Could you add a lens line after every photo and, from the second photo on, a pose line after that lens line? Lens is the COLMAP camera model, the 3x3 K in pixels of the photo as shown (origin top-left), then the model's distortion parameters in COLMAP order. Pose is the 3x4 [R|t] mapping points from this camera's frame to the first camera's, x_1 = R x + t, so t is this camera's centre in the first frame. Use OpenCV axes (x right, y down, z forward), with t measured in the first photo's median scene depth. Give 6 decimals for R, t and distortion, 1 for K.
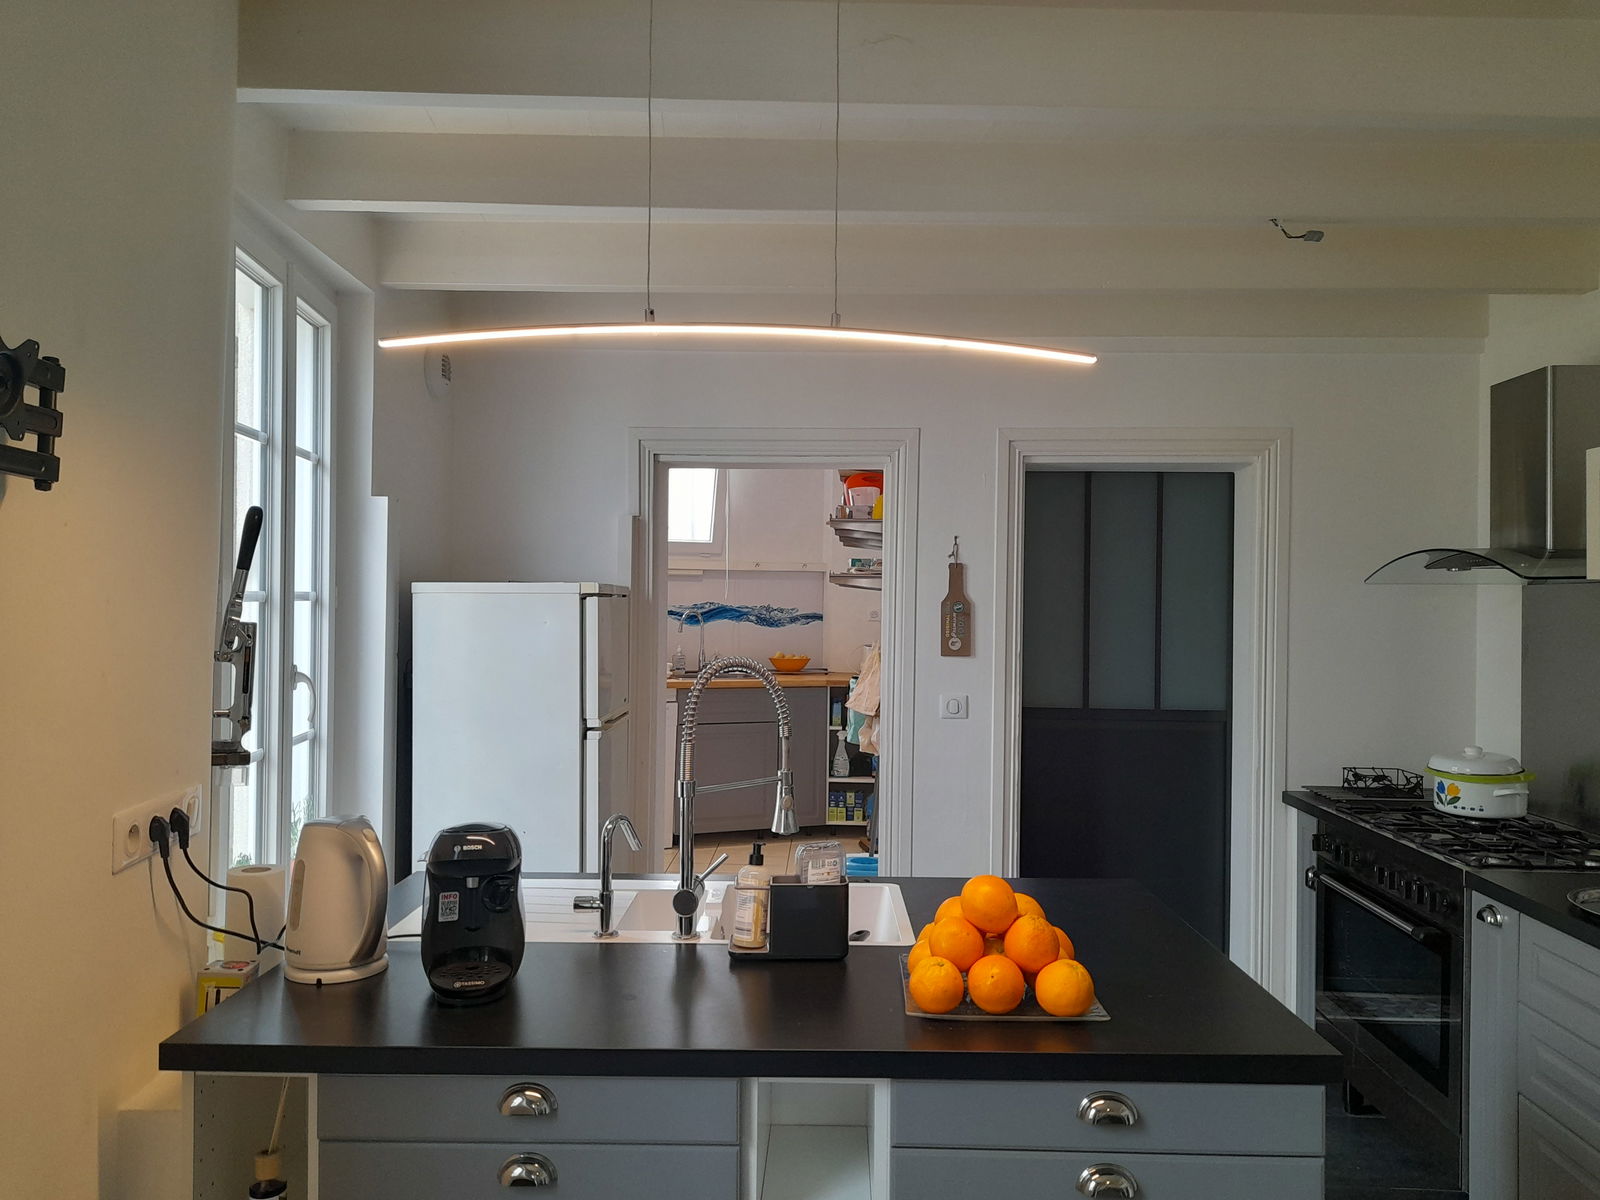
lens RADIAL K [[1202.5, 0, 791.9], [0, 1202.5, 599.8], [0, 0, 1]] dist [0.050038, -0.041856]
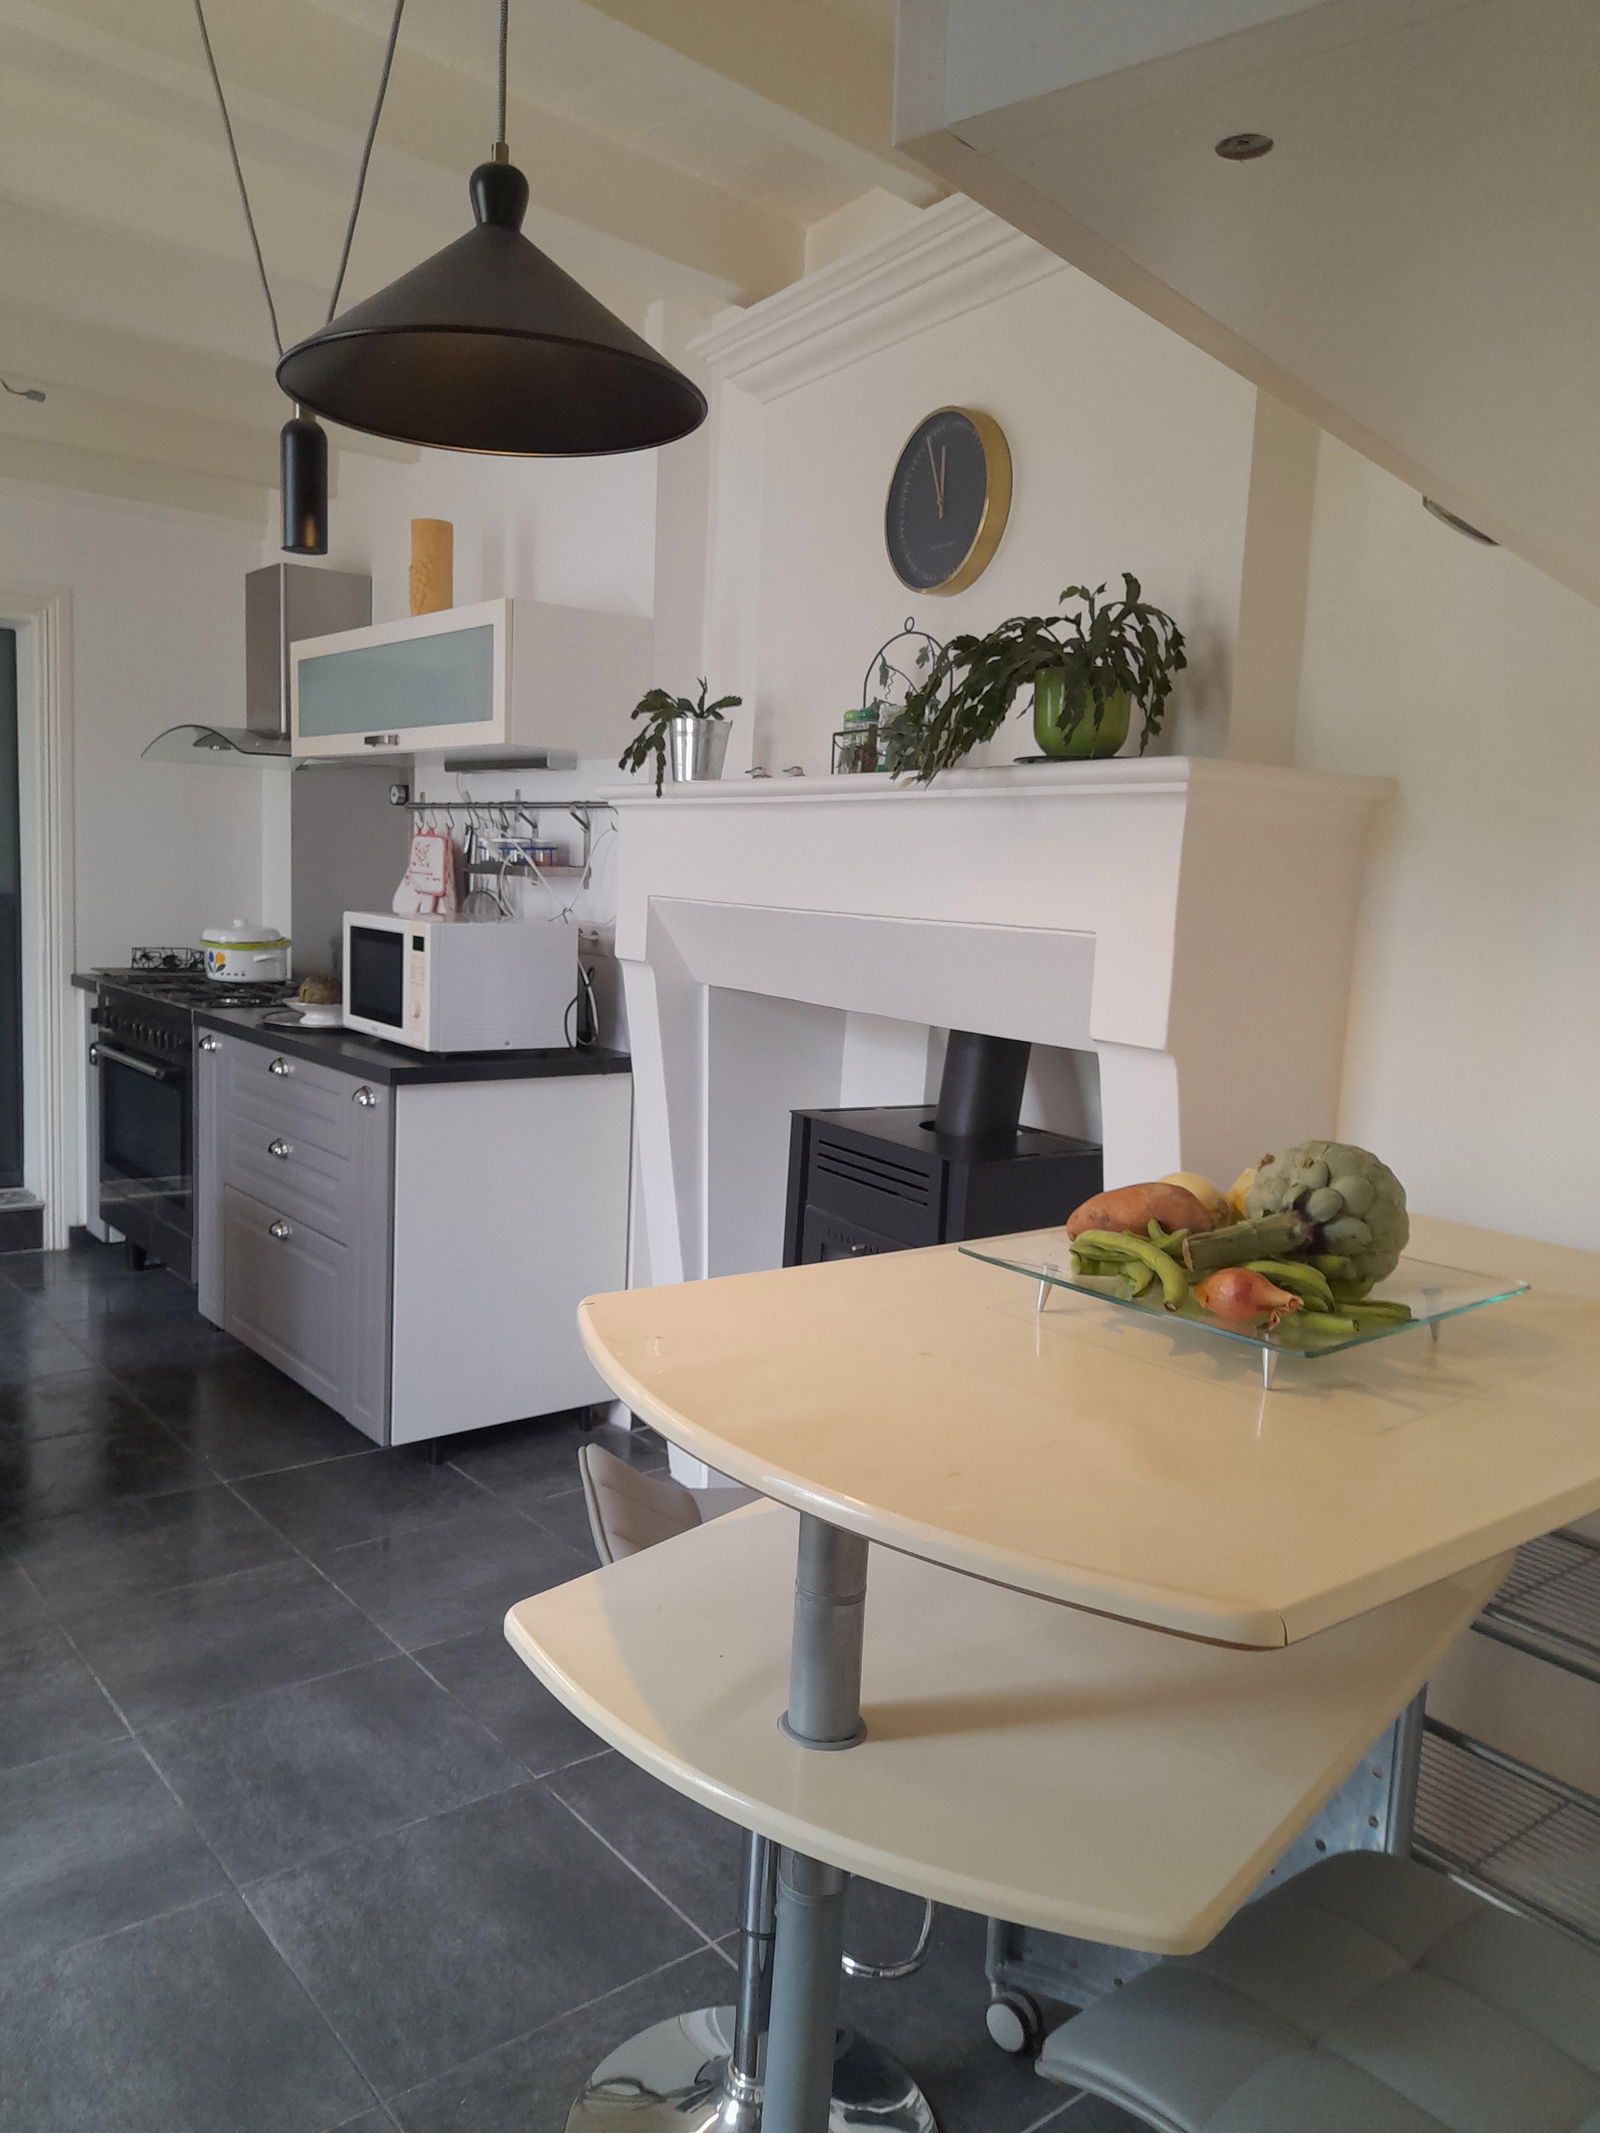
lens RADIAL K [[1603.1, 0, 801.3], [0, 1603.1, 1069.2], [0, 0, 1]] dist [0.050038, -0.041856]
pose [[0.751988, -0.058774, 0.656551, -0.012244], [-0.039891, 0.990134, 0.134325, 0.041814], [-0.657968, -0.127202, 0.742225, -0.412003]]
